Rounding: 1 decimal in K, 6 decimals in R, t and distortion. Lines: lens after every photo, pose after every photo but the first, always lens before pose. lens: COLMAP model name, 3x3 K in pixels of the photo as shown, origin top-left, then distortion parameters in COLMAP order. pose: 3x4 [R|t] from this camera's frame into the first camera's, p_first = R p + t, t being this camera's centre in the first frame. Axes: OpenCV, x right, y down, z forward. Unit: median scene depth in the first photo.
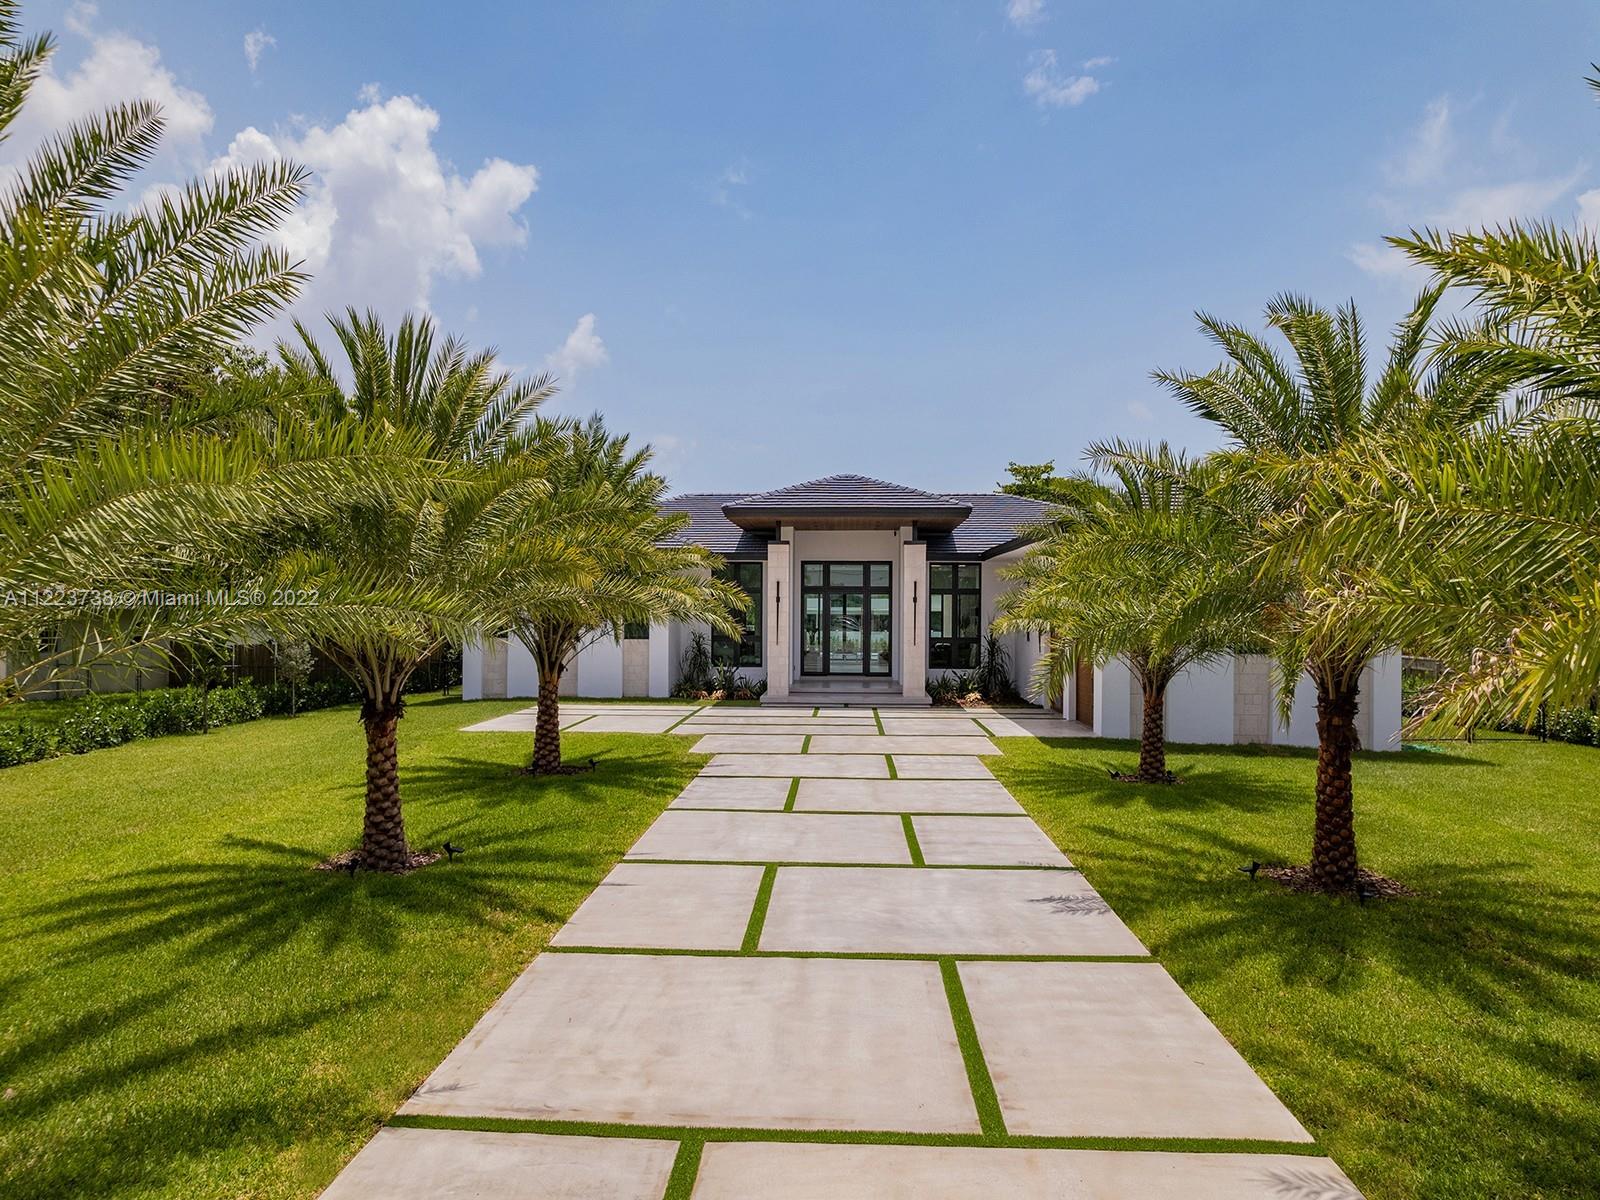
lens RADIAL K [[1015.9, 0, 793.1], [0, 1015.9, 602.8], [0, 0, 1]] dist [-0.003776, -0.000685]
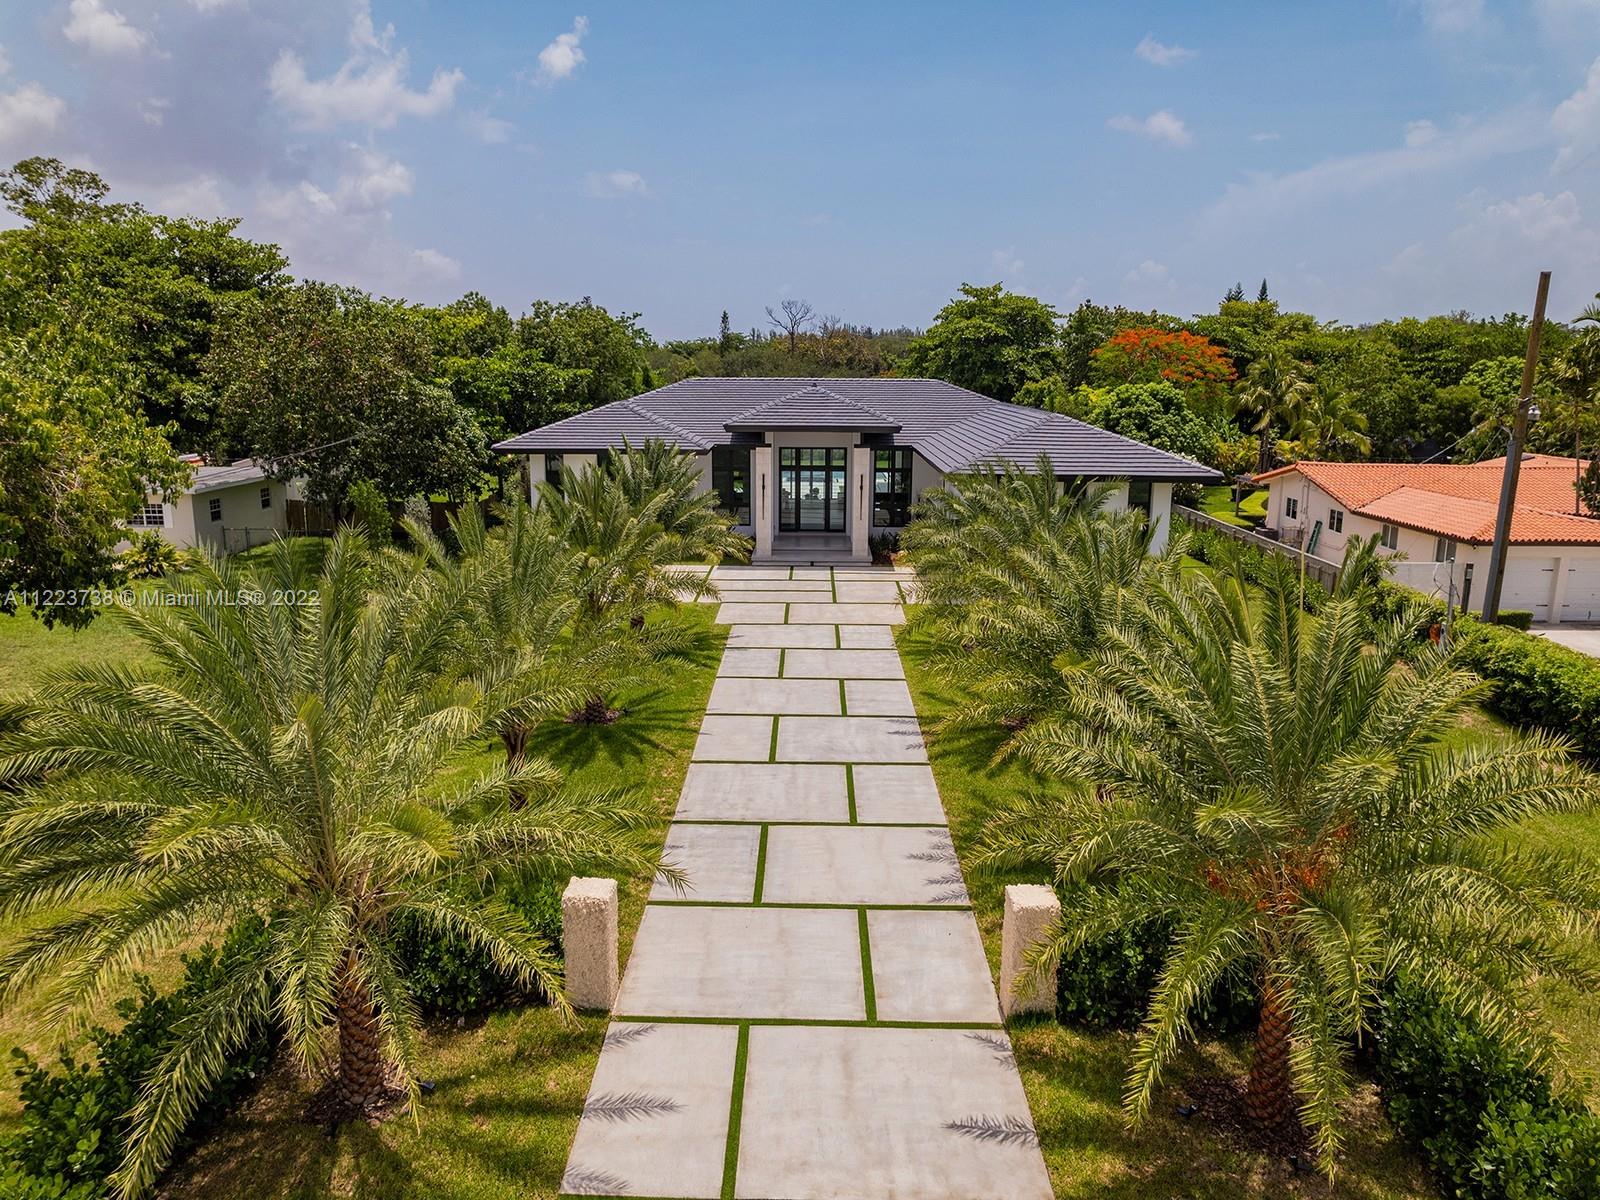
lens RADIAL K [[1015.9, 0, 802.0], [0, 1015.9, 598.0], [0, 0, 1]] dist [-0.003776, -0.000685]
pose [[0.999163, -0.008032, 0.040098, -0.019897], [-0.001683, 0.971619, 0.236545, -0.195166], [-0.040860, -0.236415, 0.970793, -0.408968]]
